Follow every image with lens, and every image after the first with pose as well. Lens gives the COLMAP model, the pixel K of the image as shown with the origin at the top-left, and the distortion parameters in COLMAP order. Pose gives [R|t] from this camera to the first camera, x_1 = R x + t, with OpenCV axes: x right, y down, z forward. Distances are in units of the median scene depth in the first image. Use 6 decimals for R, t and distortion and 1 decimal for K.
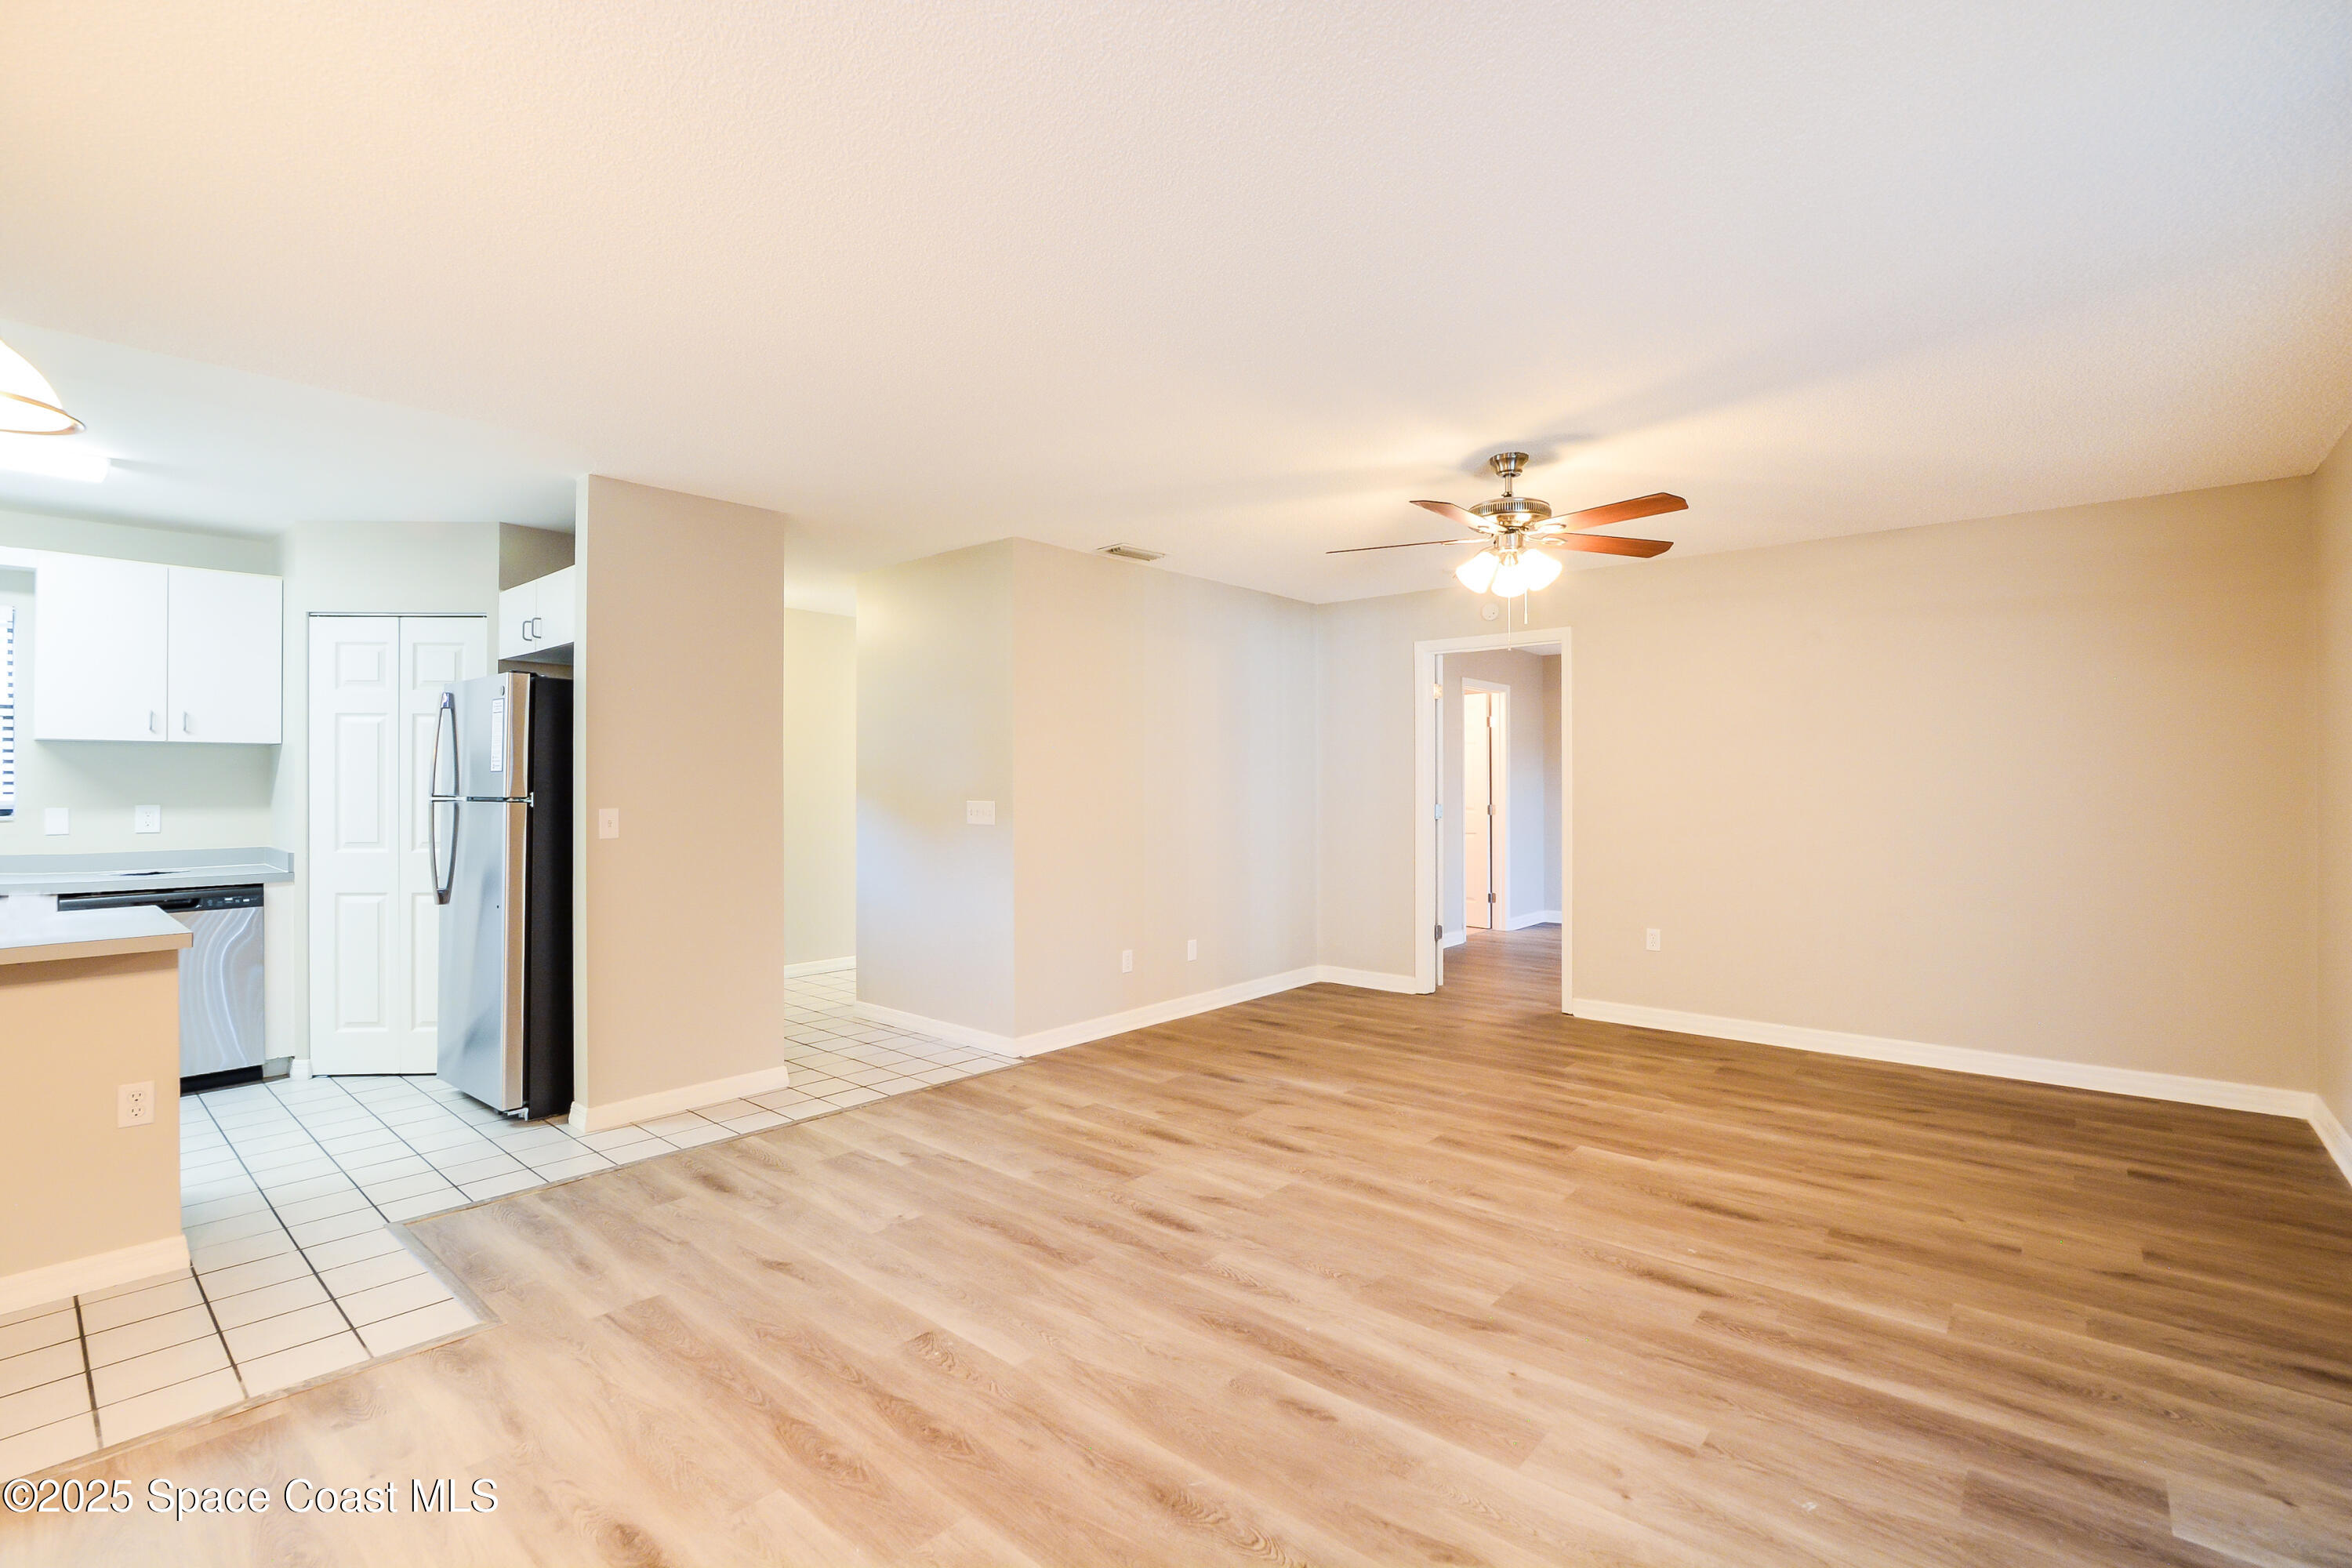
lens RADIAL K [[1036.6, 0, 1191.8], [0, 1036.6, 784.6], [0, 0, 1]] dist [-0.014996, 0.000267]
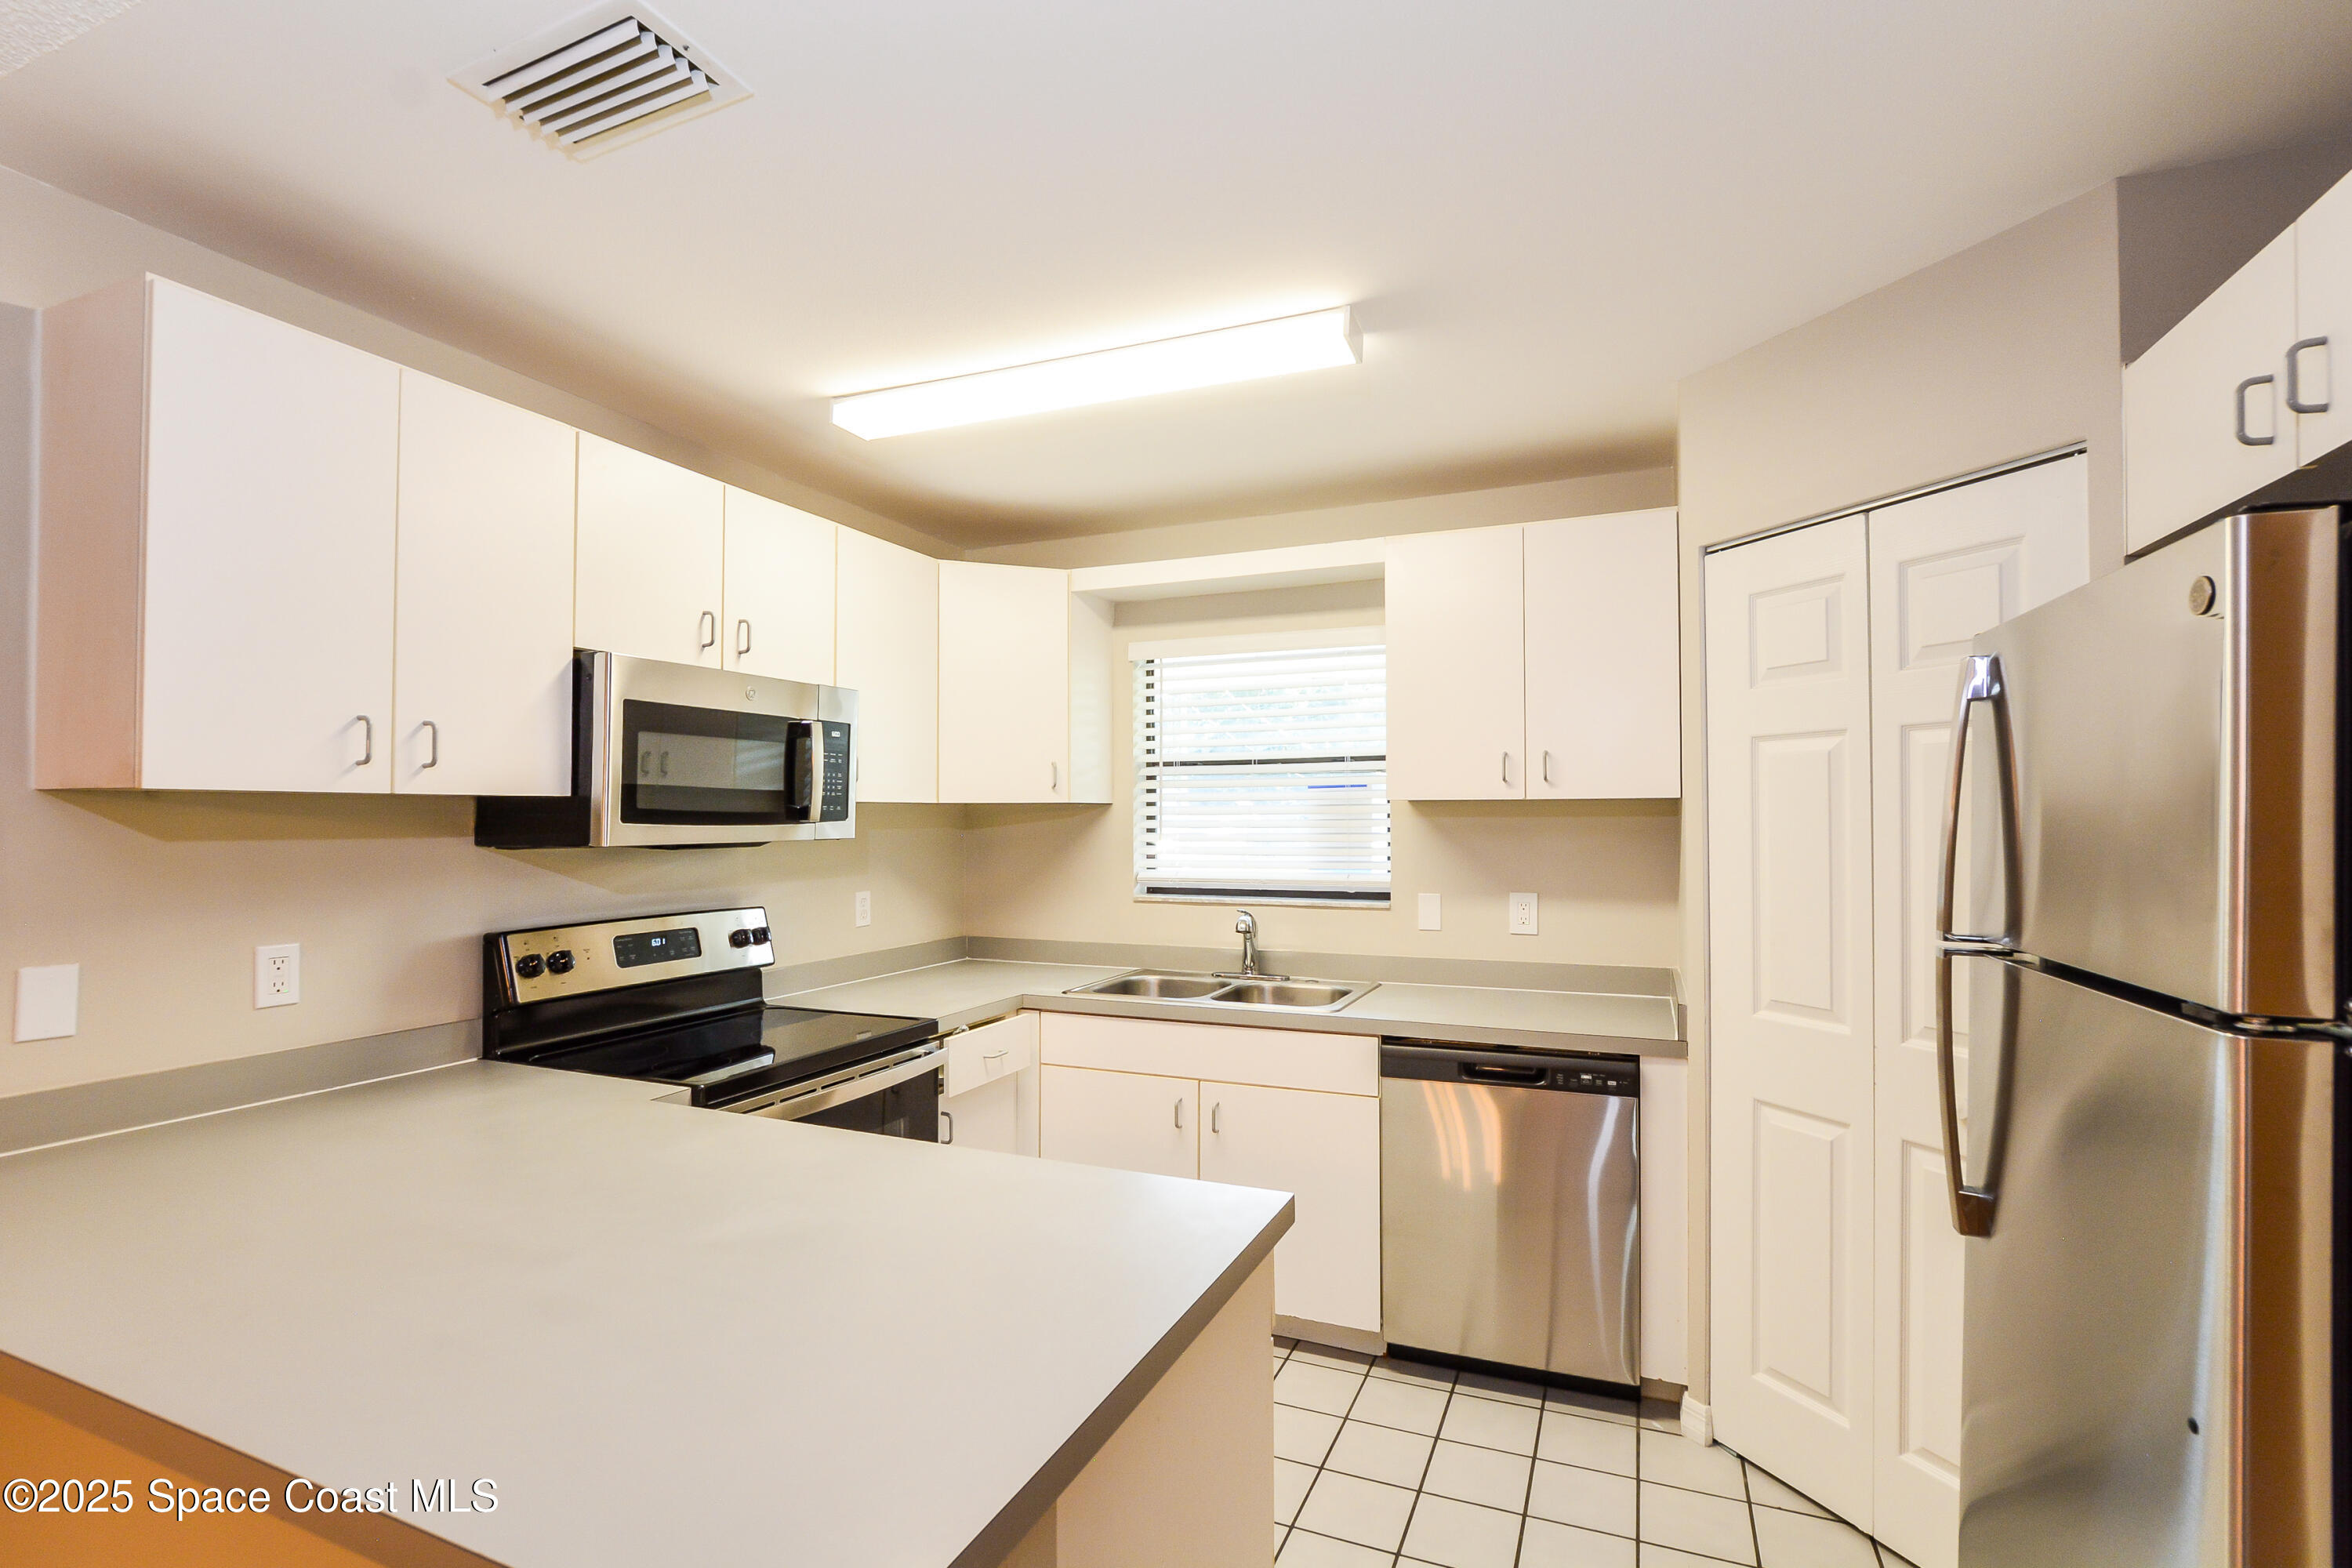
lens RADIAL K [[1036.6, 0, 1192.8], [0, 1036.6, 802.3], [0, 0, 1]] dist [-0.014996, 0.000267]
pose [[0.296547, -0.012666, -0.954934, -0.448992], [0.002152, 0.999918, -0.012594, -0.032621], [0.955016, 0.001680, 0.296550, 0.609106]]
